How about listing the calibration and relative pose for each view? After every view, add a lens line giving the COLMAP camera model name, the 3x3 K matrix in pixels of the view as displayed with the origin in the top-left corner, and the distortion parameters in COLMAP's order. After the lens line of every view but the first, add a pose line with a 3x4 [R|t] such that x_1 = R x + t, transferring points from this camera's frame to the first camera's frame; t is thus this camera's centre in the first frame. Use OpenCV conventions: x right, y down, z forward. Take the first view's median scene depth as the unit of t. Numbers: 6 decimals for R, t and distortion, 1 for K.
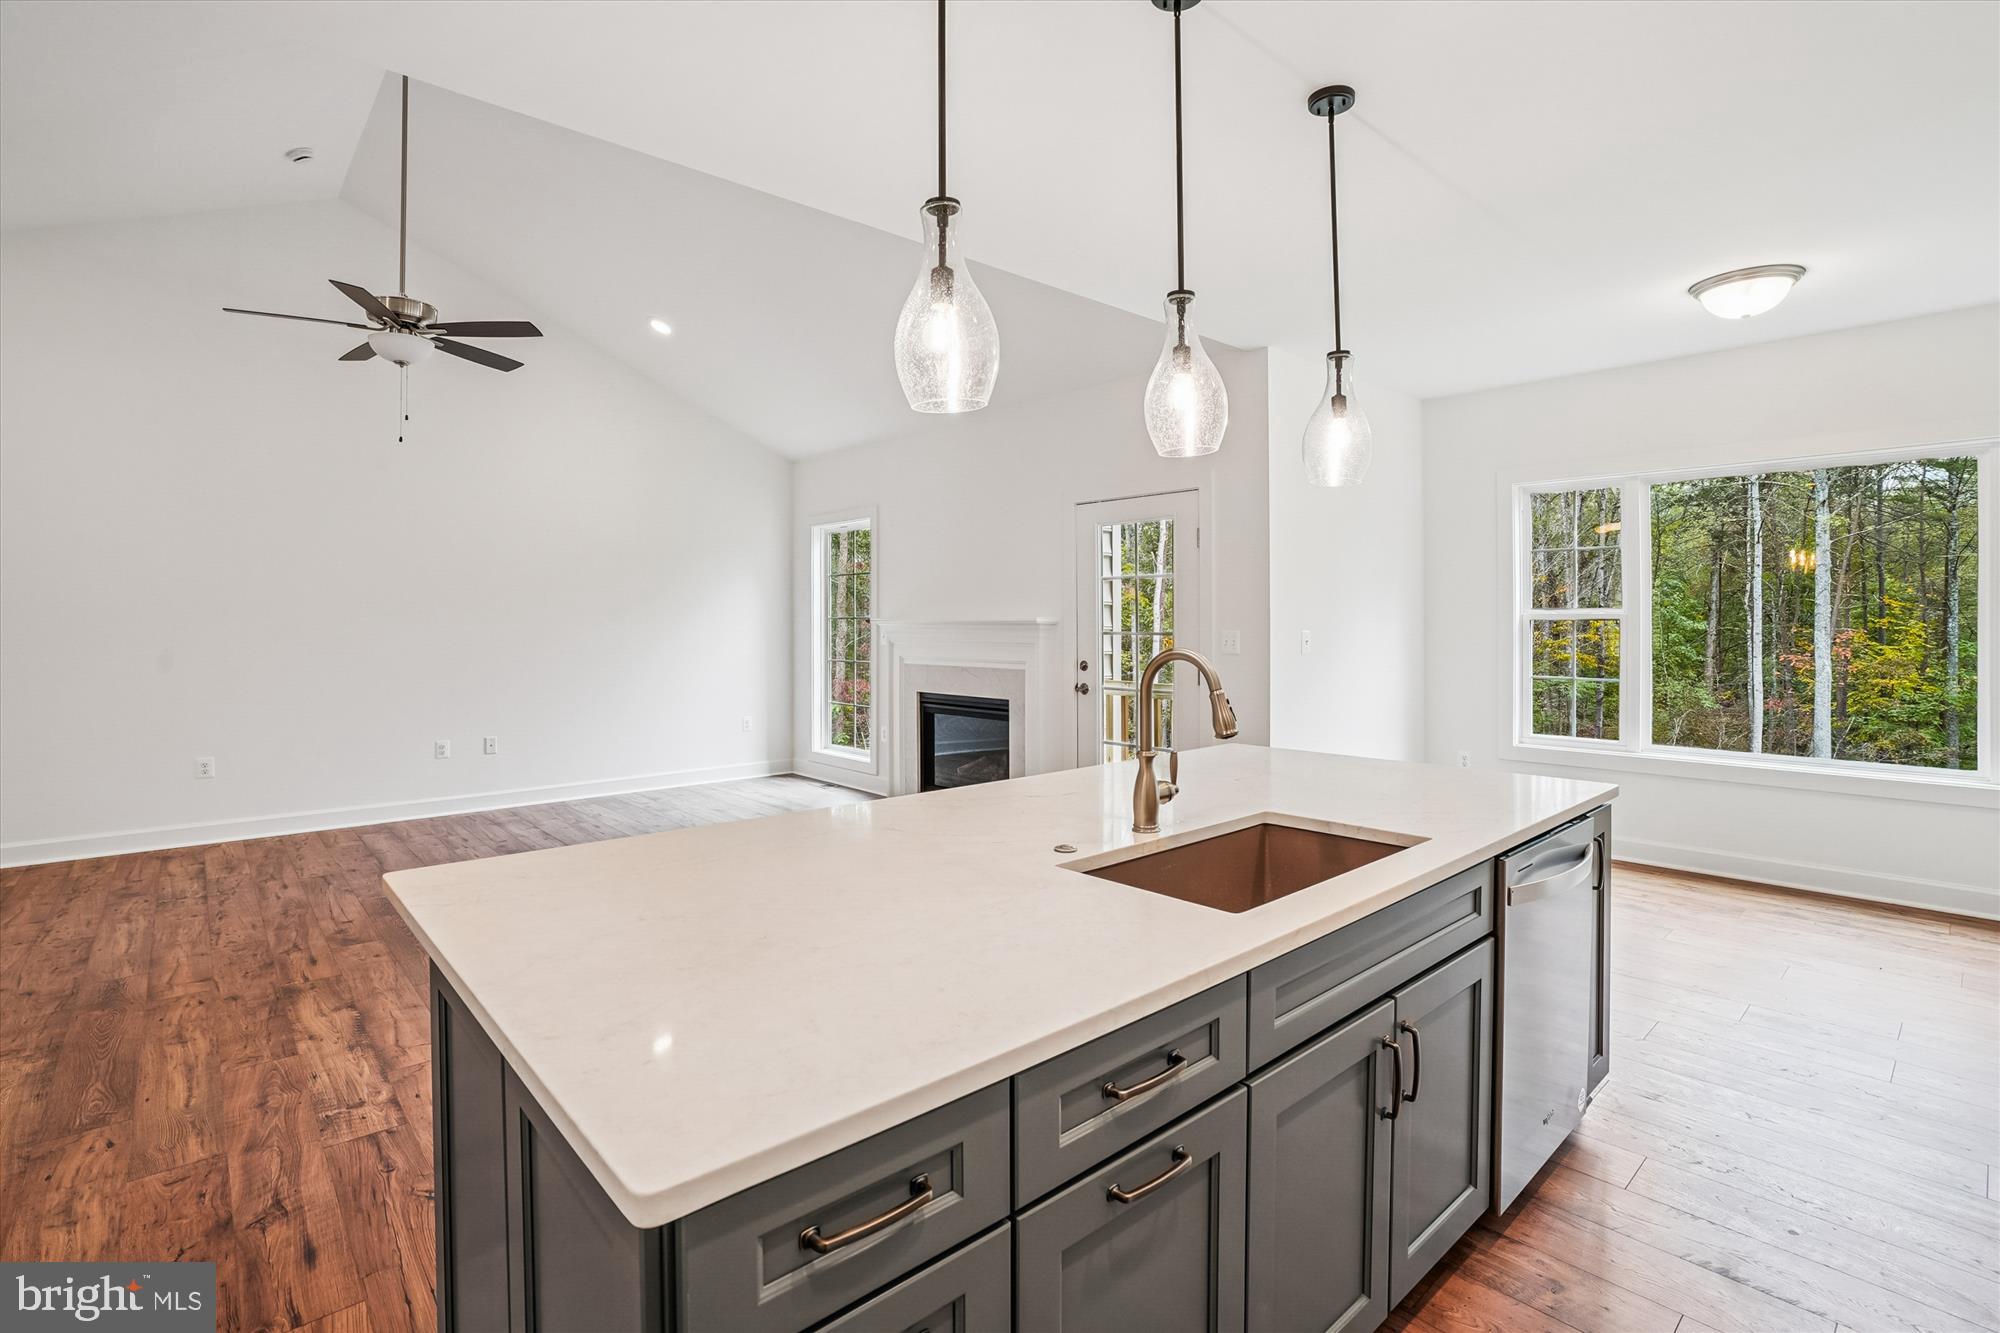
lens RADIAL K [[920.2, 0, 1001.4], [0, 920.2, 647.9], [0, 0, 1]] dist [-0.053504, 0.016701]
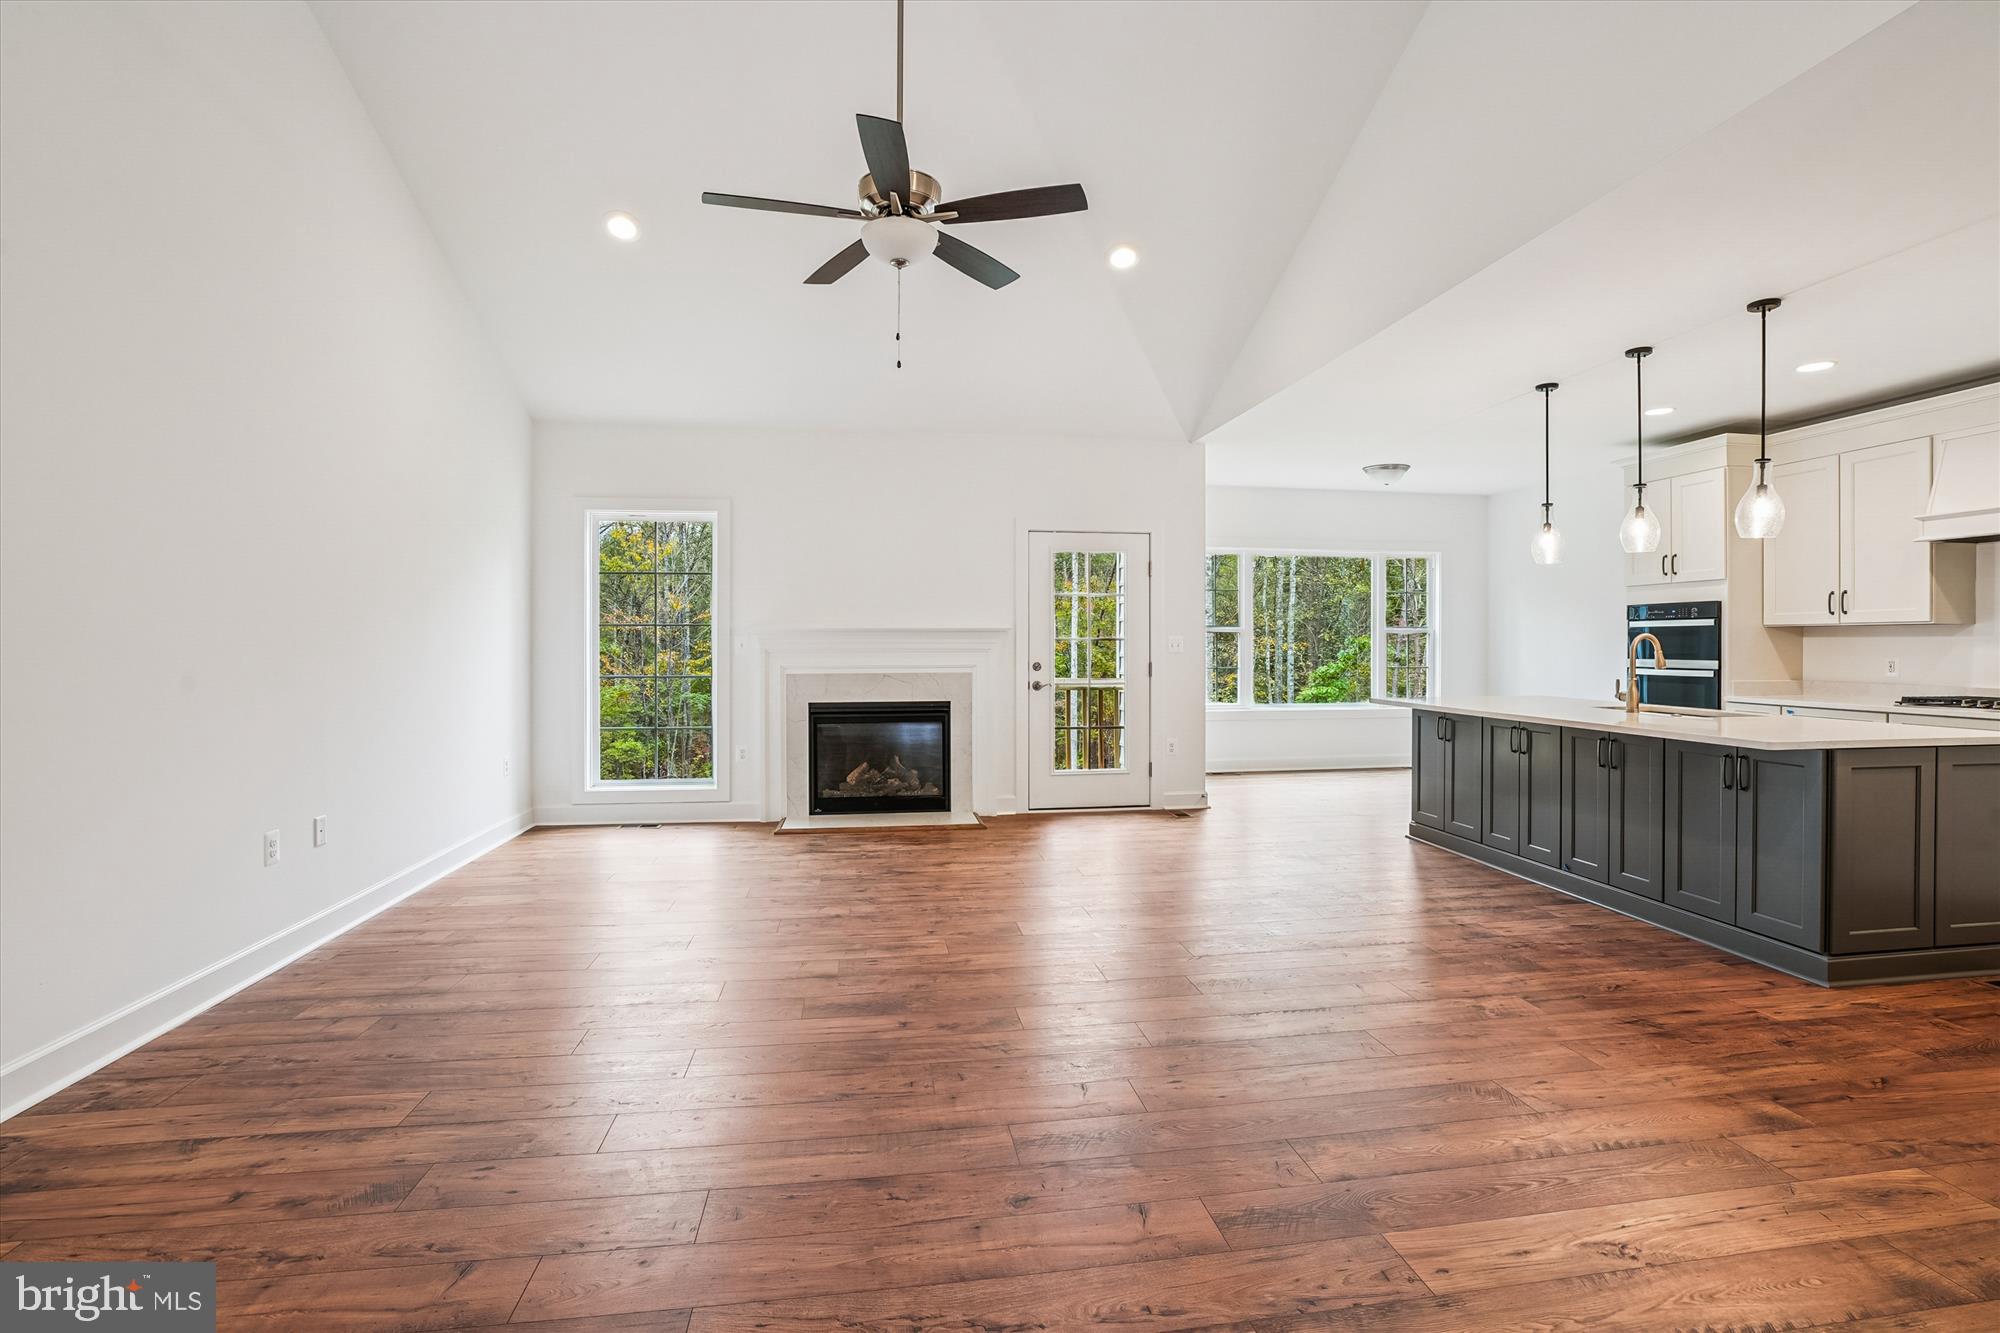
lens RADIAL K [[920.2, 0, 1001.4], [0, 920.2, 647.9], [0, 0, 1]] dist [-0.053504, 0.016701]
pose [[0.552911, 0.001165, 0.833239, -0.645235], [0.023132, 0.999592, -0.016748, 0.009835], [-0.832919, 0.028534, 0.552659, 0.261662]]
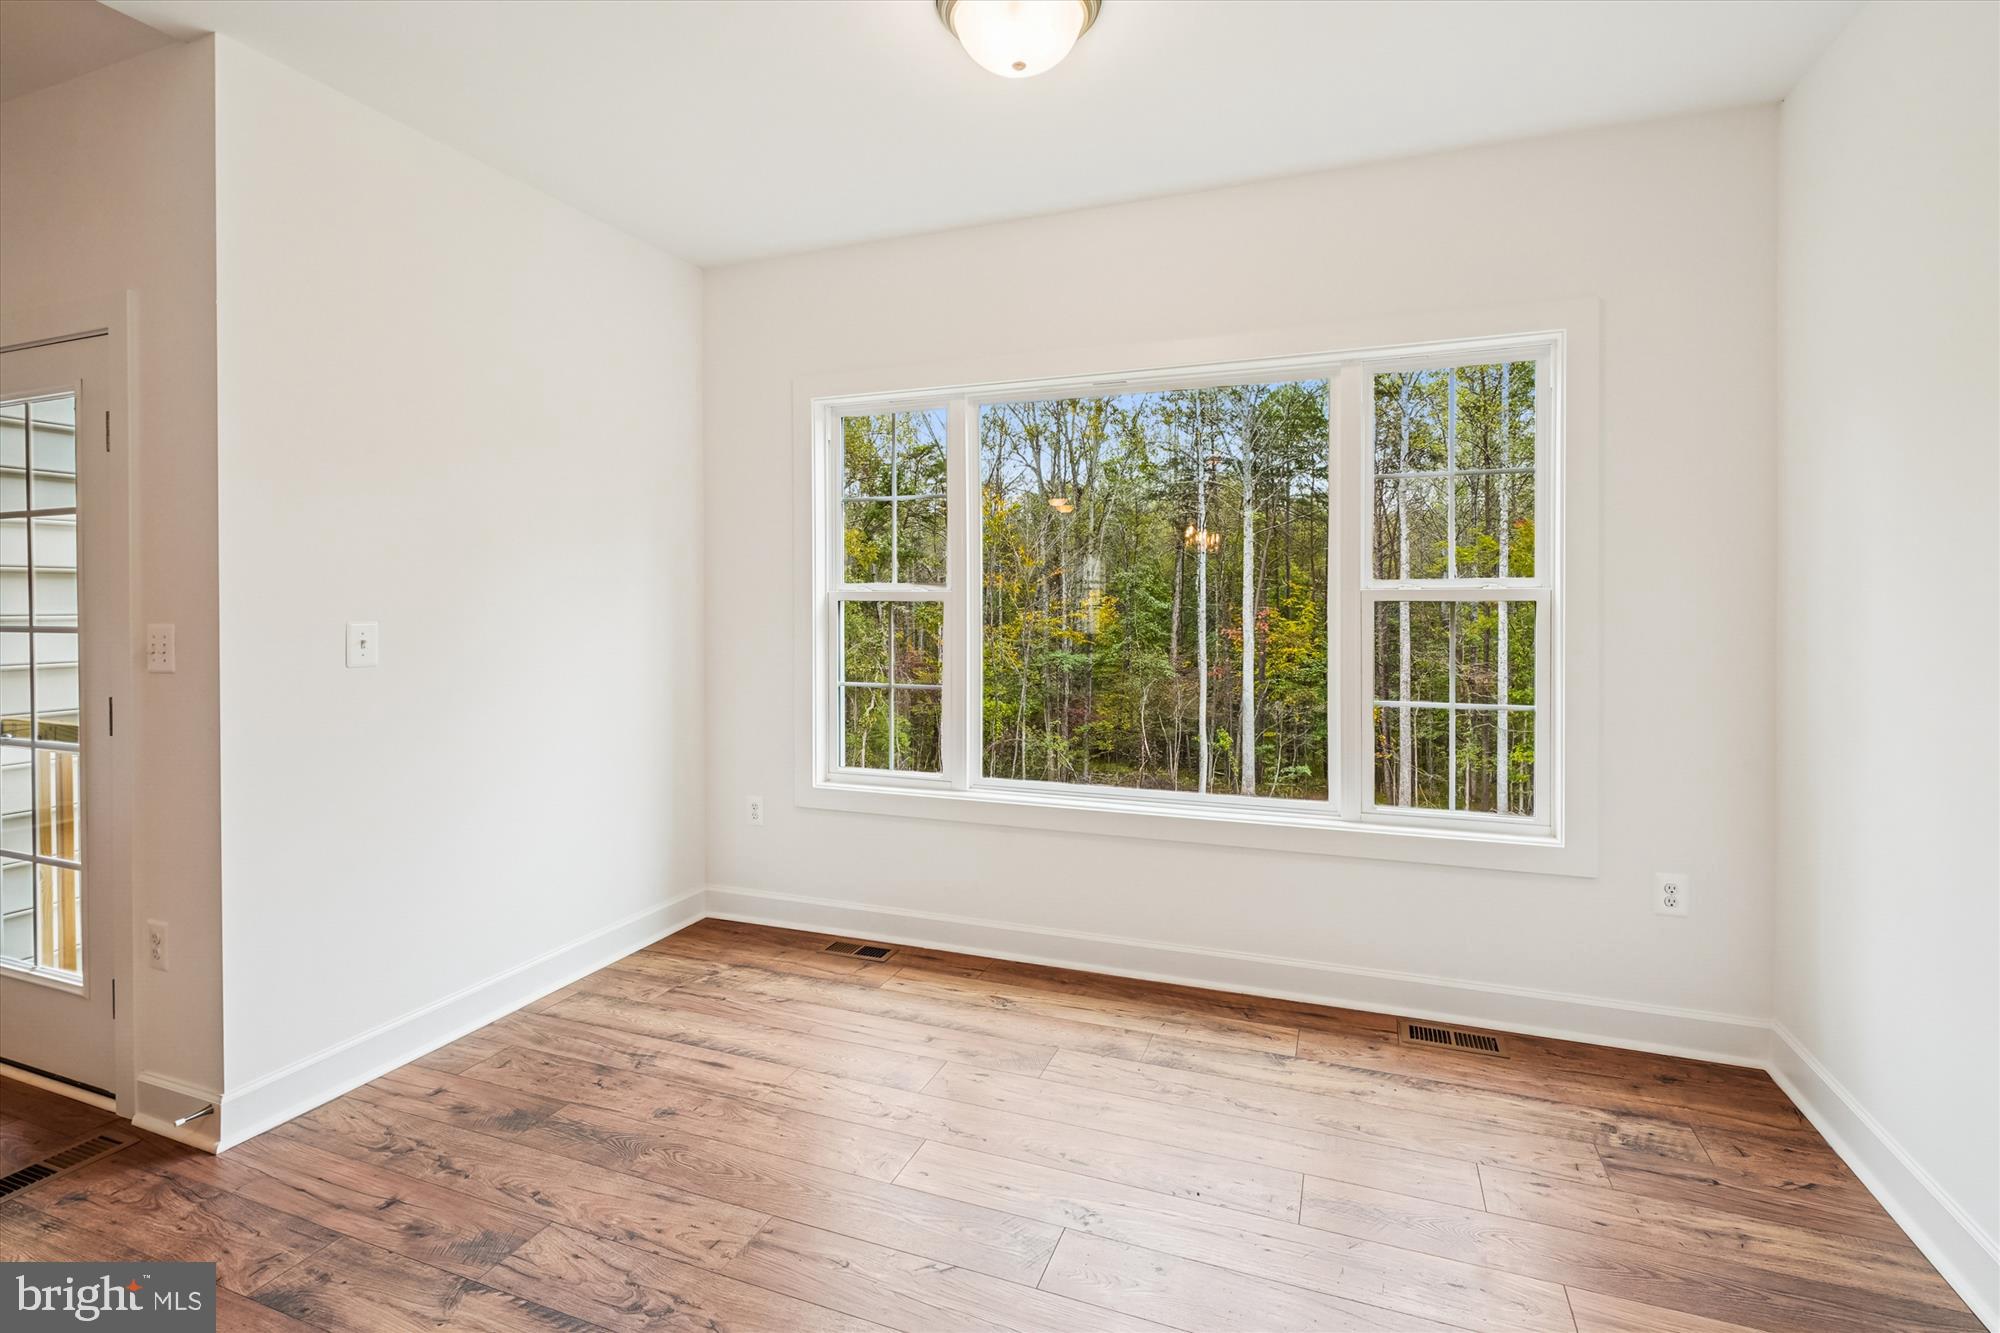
lens RADIAL K [[920.2, 0, 1001.4], [0, 920.2, 647.9], [0, 0, 1]] dist [-0.053504, 0.016701]
pose [[0.889481, -0.022127, 0.456436, 0.247058], [0.011929, 0.999611, 0.025211, -0.007119], [-0.456816, -0.016979, 0.889399, 0.214036]]
